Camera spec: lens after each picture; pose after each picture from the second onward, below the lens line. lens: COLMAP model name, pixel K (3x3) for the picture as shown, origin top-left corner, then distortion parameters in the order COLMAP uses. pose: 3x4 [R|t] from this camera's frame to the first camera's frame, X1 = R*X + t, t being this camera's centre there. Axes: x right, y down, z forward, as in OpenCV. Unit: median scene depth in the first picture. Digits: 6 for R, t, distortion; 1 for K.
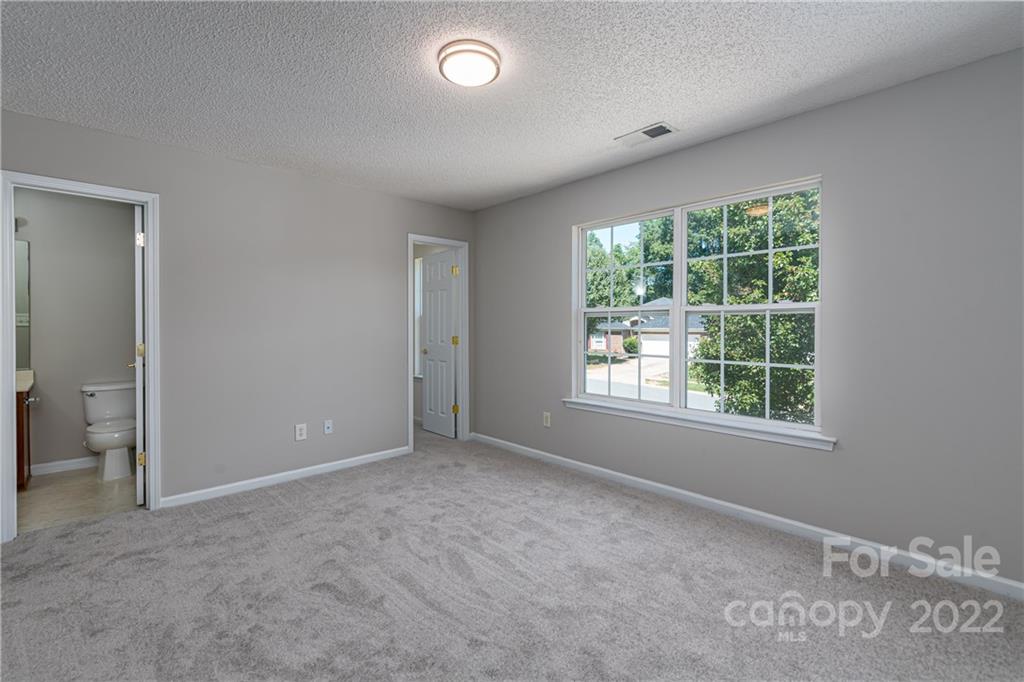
lens RADIAL K [[454.6, 0, 511.6], [0, 454.6, 326.8], [0, 0, 1]] dist [0.002409, 0.000001]
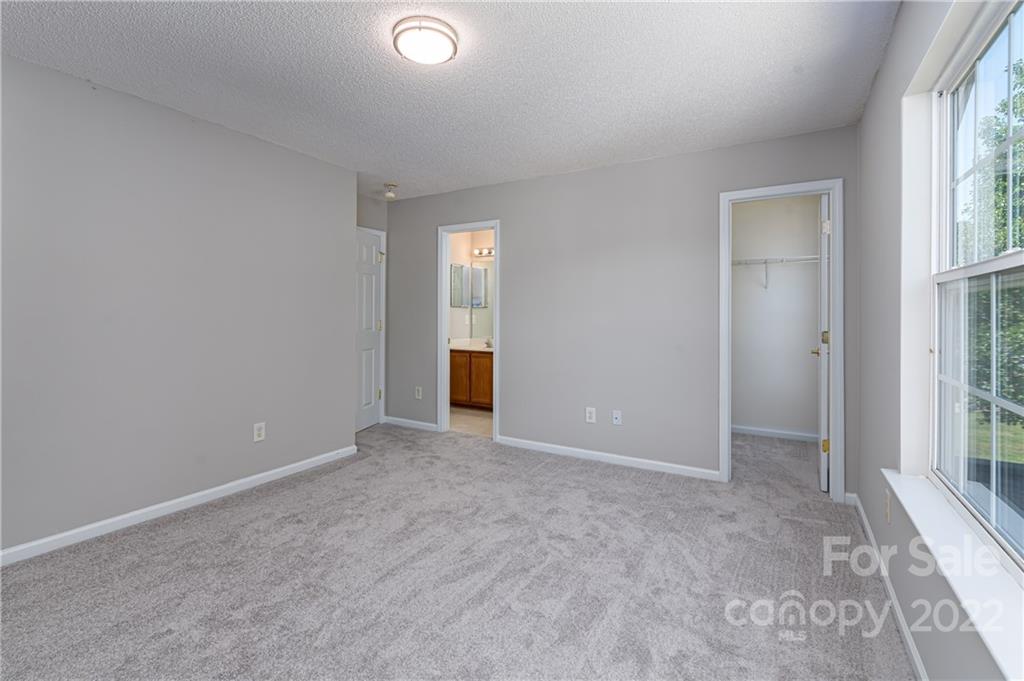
lens RADIAL K [[479.5, 0, 507.3], [0, 479.5, 309.5], [0, 0, 1]] dist [0.013390, -0.000021]
pose [[0.260724, -0.000120, -0.965413, 0.620559], [-0.008570, 0.999960, -0.002439, -0.005962], [0.965375, 0.008909, 0.260713, 0.602232]]
